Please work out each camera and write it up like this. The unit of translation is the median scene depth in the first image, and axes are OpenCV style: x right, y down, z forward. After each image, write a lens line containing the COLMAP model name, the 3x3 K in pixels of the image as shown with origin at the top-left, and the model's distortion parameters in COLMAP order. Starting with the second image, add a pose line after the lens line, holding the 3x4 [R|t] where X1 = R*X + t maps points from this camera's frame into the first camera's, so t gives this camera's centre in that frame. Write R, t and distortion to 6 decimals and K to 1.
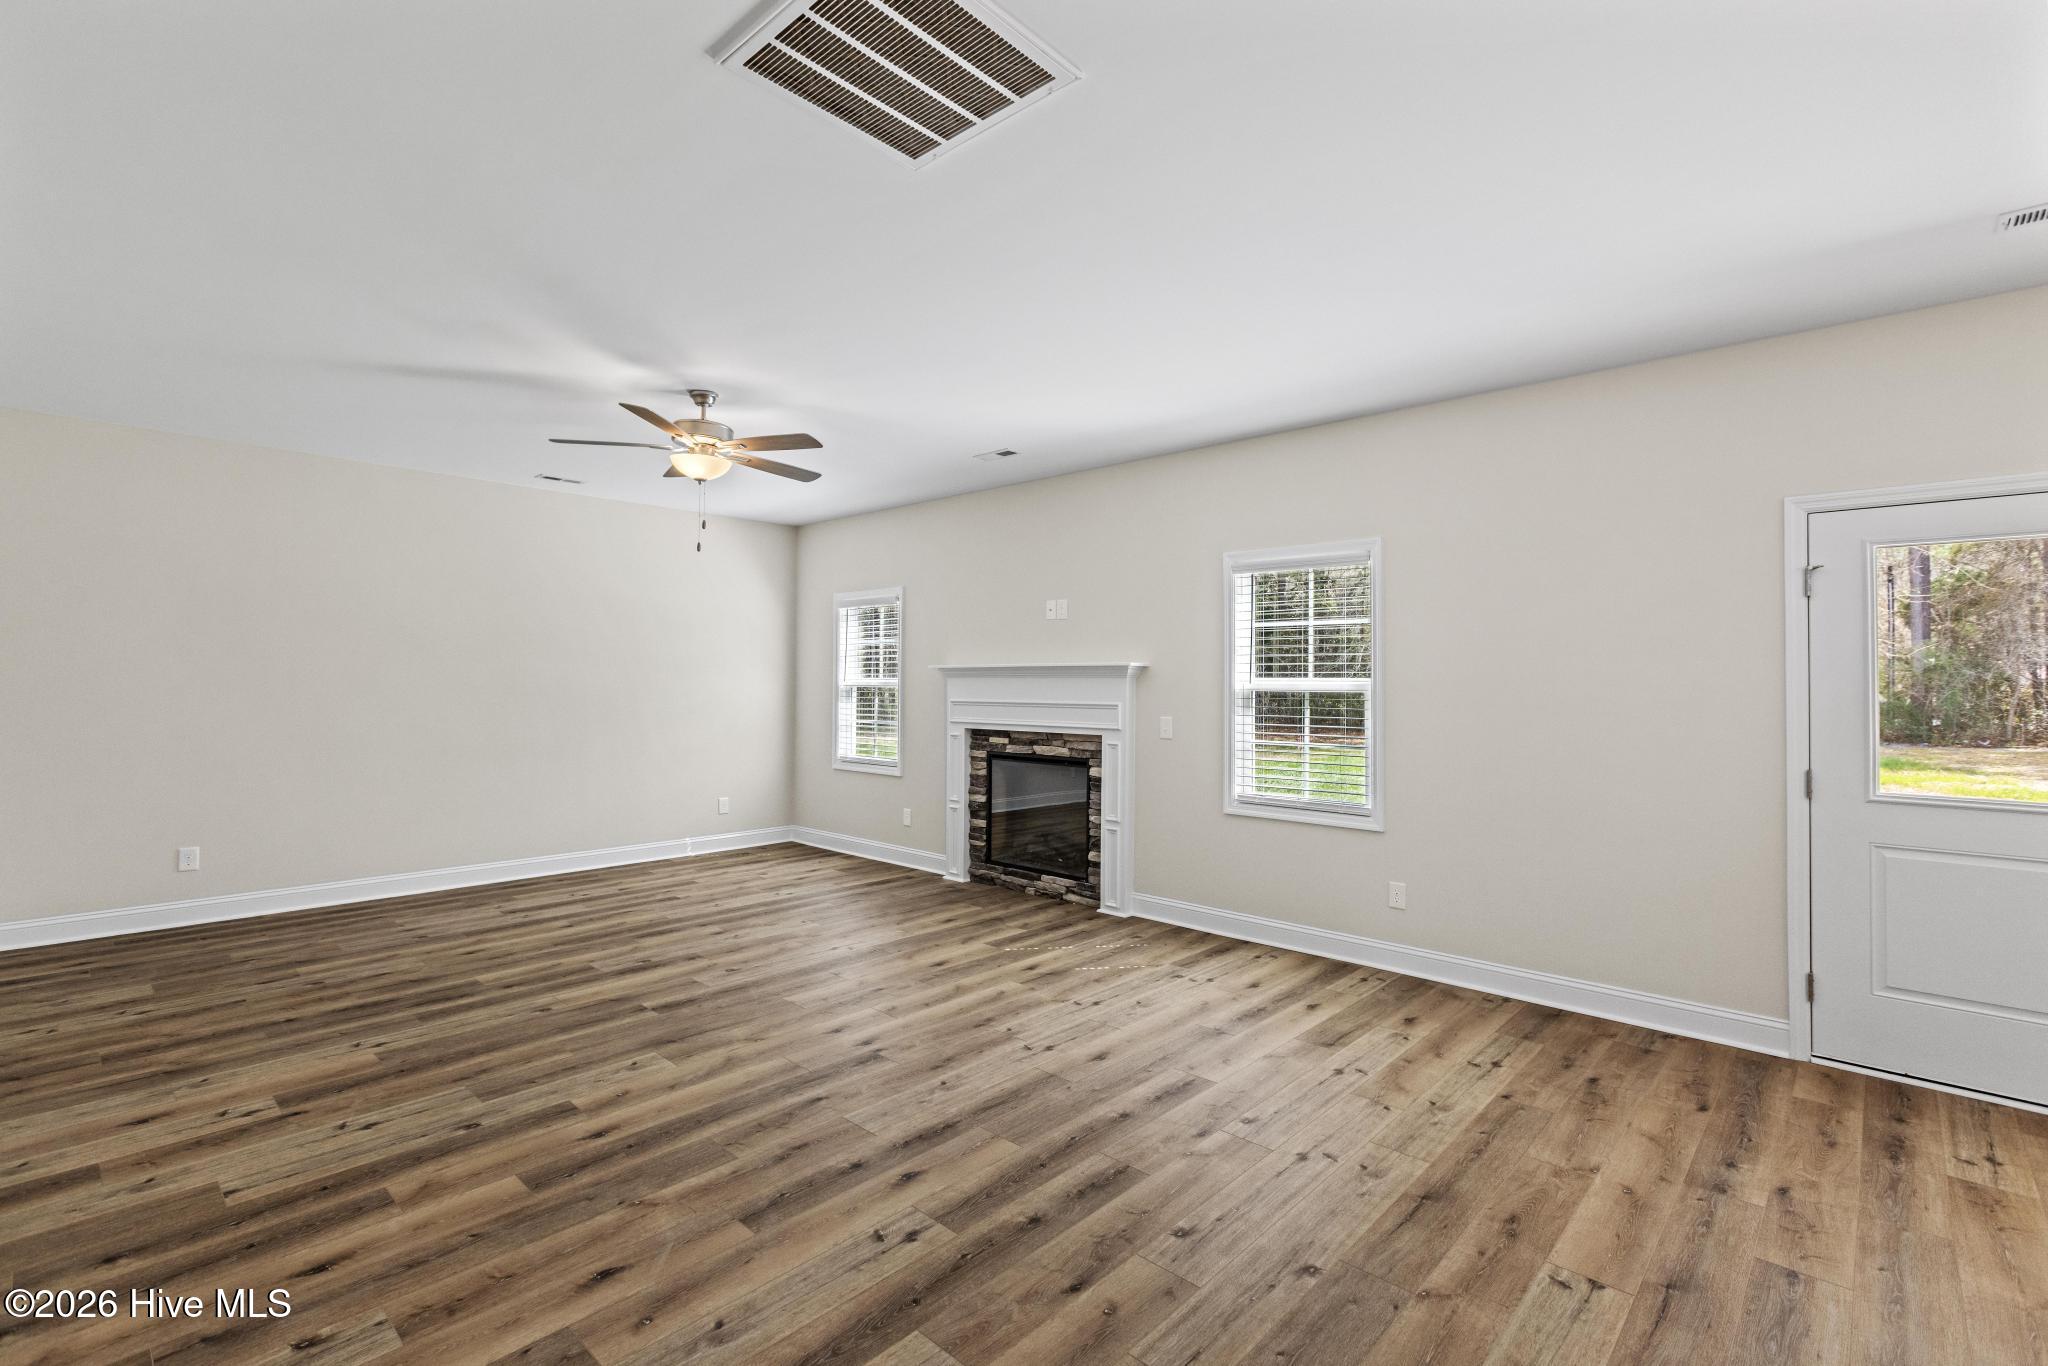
lens RADIAL K [[924.0, 0, 1033.8], [0, 924.0, 668.7], [0, 0, 1]] dist [0.002475, -0.000646]
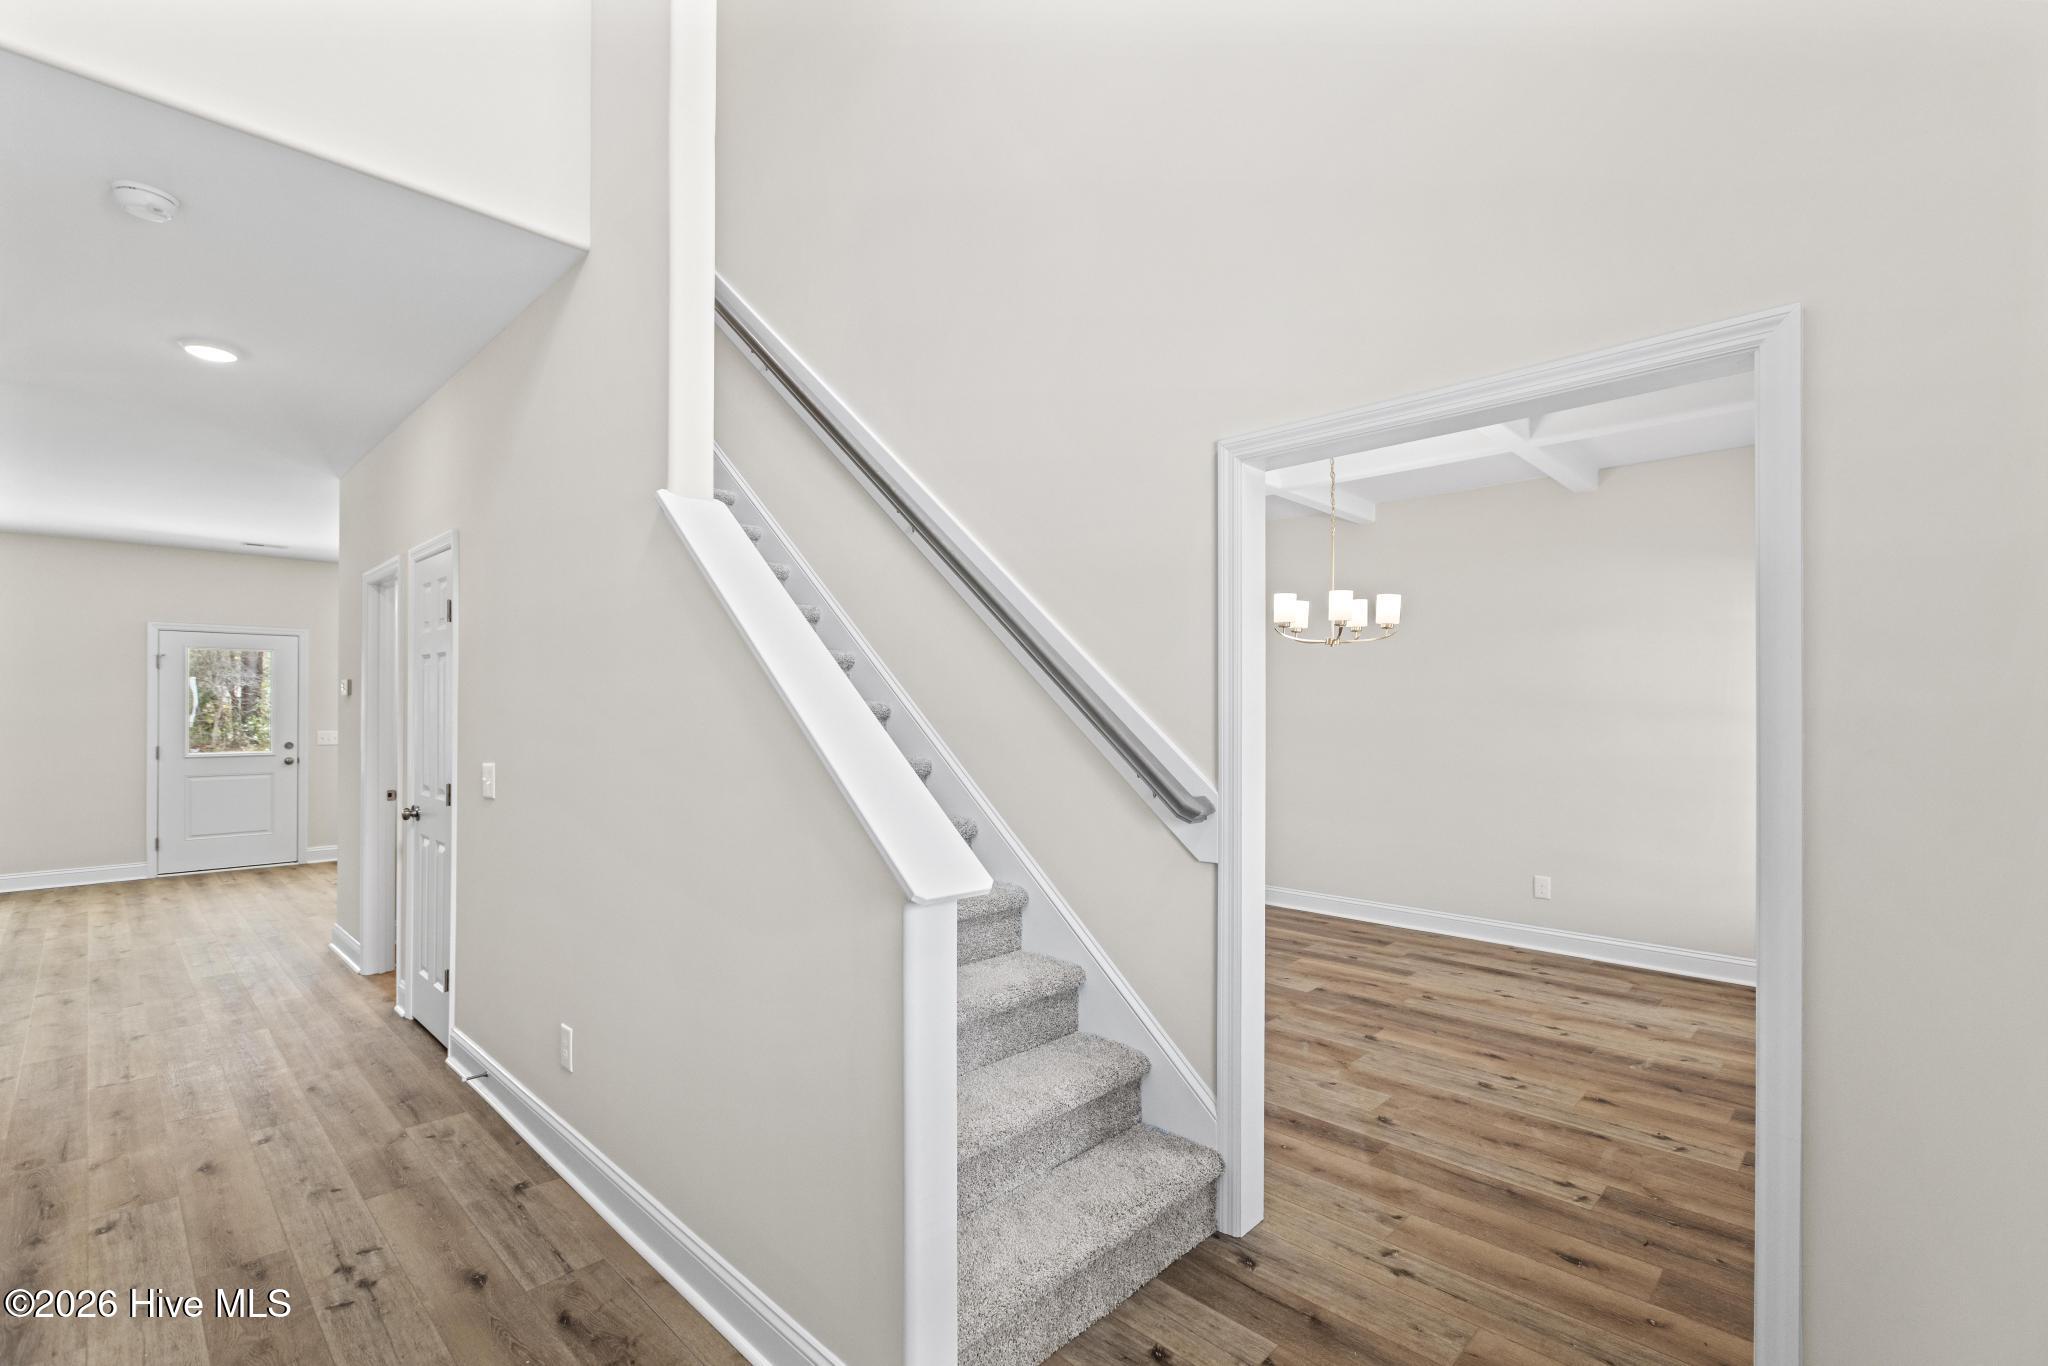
lens RADIAL K [[924.0, 0, 1021.4], [0, 924.0, 696.4], [0, 0, 1]] dist [0.002475, -0.000646]
pose [[0.038973, 0.000605, 0.999240, -1.288295], [-0.012231, 0.999925, -0.000128, -0.034833], [-0.999165, -0.012217, 0.038978, -1.143290]]
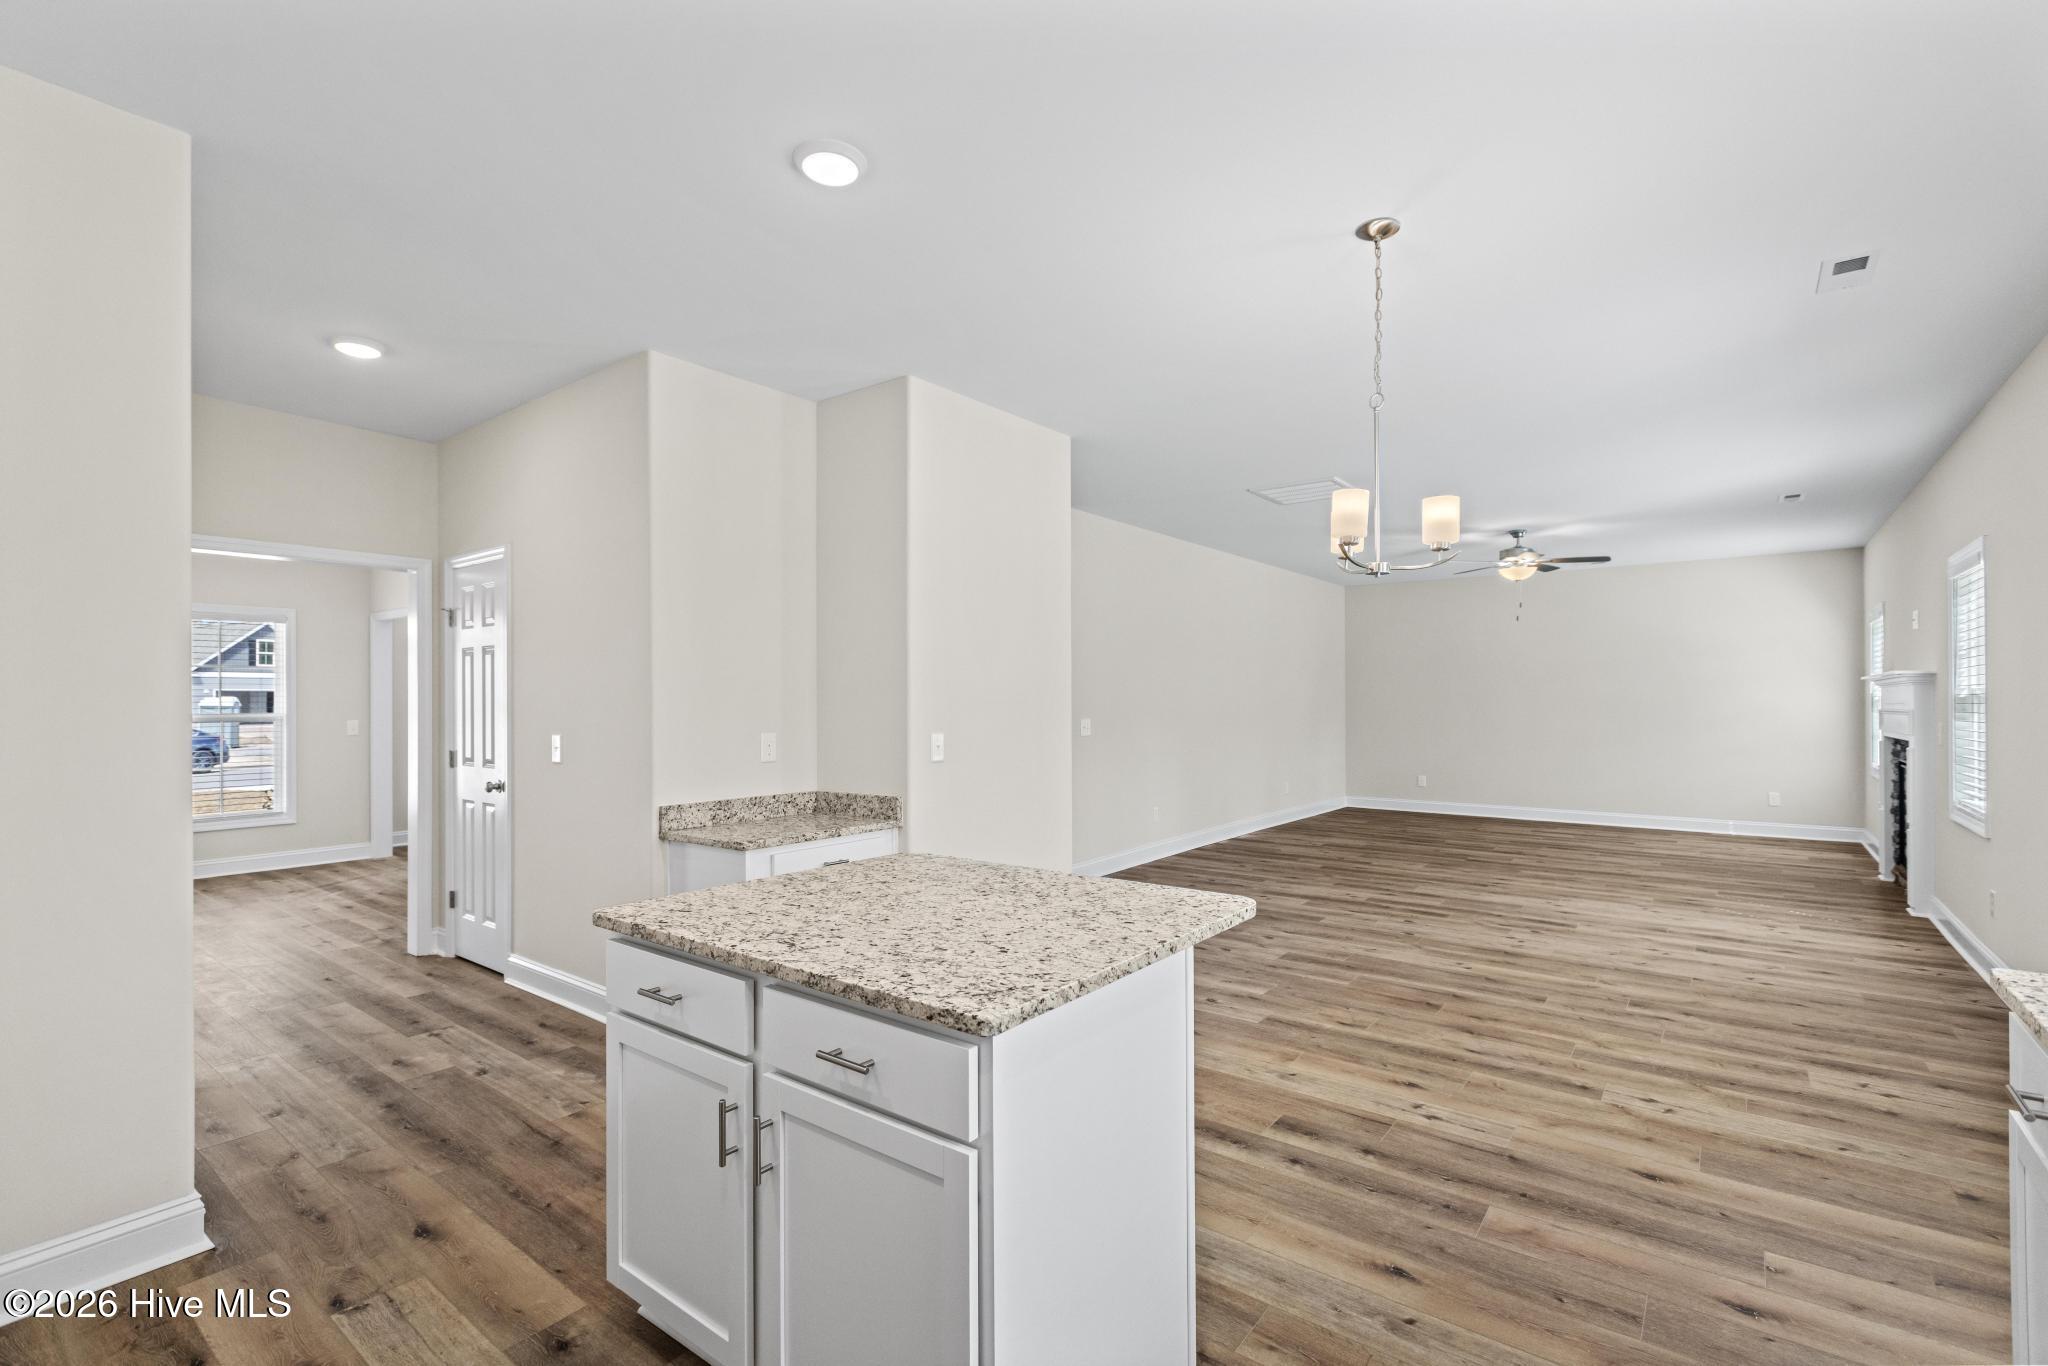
lens RADIAL K [[924.0, 0, 1027.1], [0, 924.0, 694.0], [0, 0, 1]] dist [0.002475, -0.000646]
pose [[0.087230, -0.014985, -0.996075, 1.668857], [0.017411, 0.999757, -0.013515, 0.026942], [0.996036, -0.016163, 0.087470, -0.121071]]
